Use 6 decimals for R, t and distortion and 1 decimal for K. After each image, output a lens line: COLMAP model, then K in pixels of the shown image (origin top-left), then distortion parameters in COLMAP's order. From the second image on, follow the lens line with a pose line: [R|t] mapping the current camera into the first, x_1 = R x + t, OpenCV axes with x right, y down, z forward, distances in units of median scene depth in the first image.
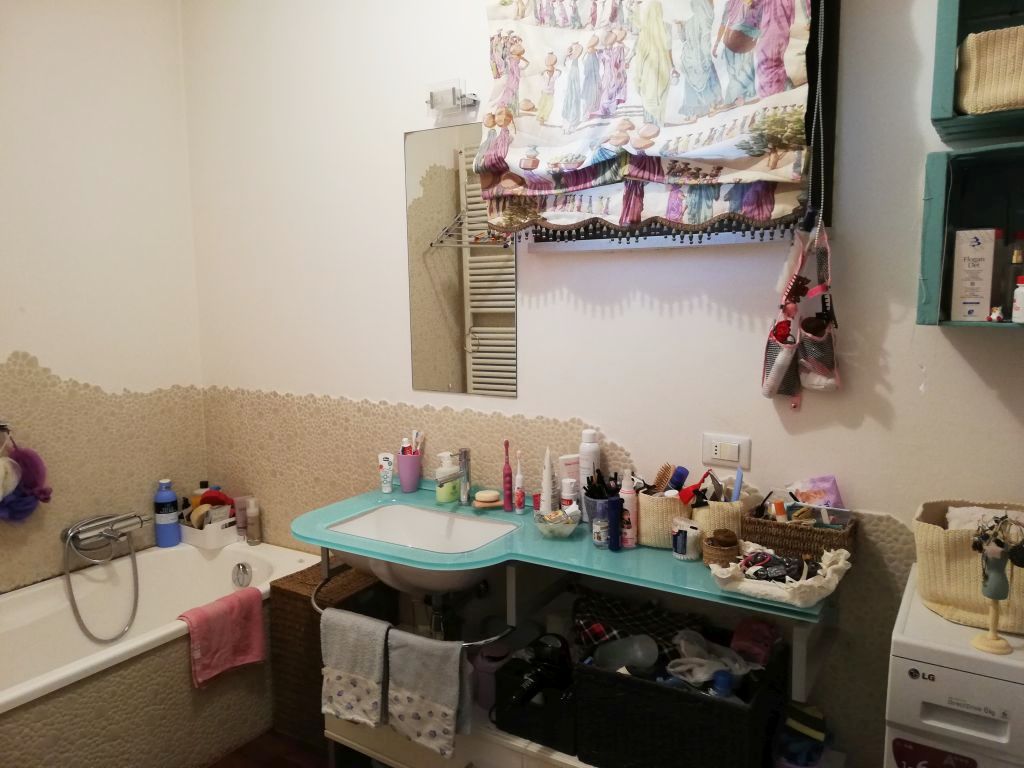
lens RADIAL K [[772.9, 0, 513.9], [0, 772.9, 381.1], [0, 0, 1]] dist [0.097537, -0.159666]
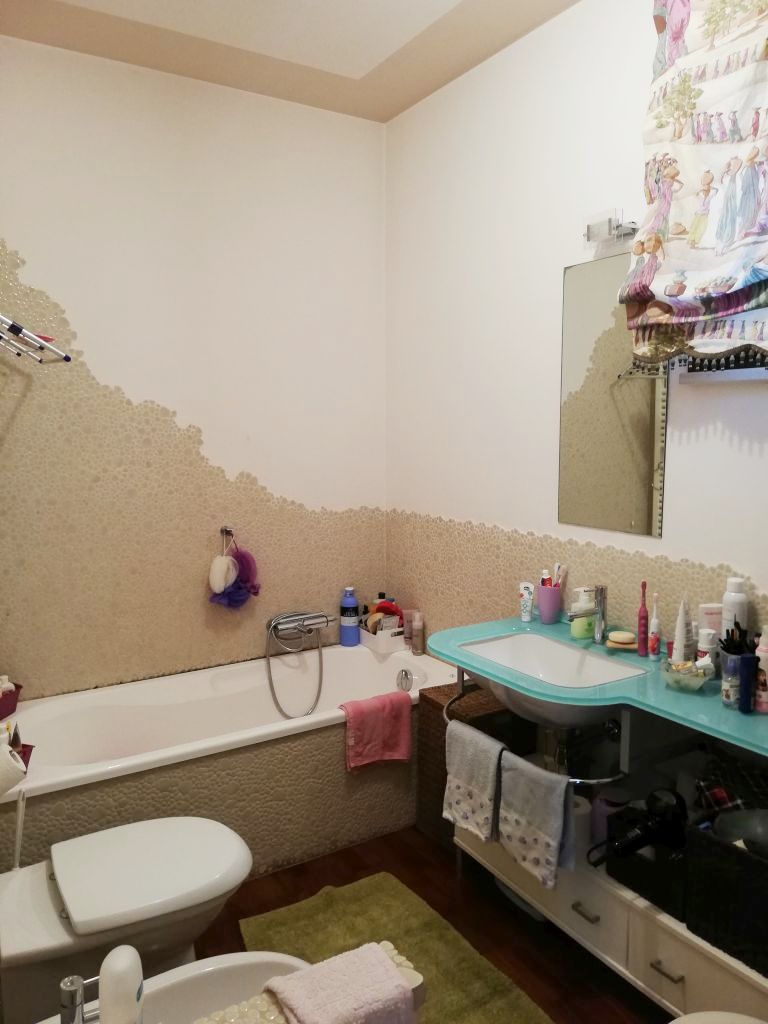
lens RADIAL K [[772.9, 0, 384.0], [0, 772.9, 512.0], [0, 0, 1]] dist [0.097537, -0.159666]
pose [[0.897297, 0.056251, -0.437829, 0.119110], [-0.057550, 0.998289, 0.010313, -0.000005], [0.437660, 0.015943, 0.898999, -0.004856]]
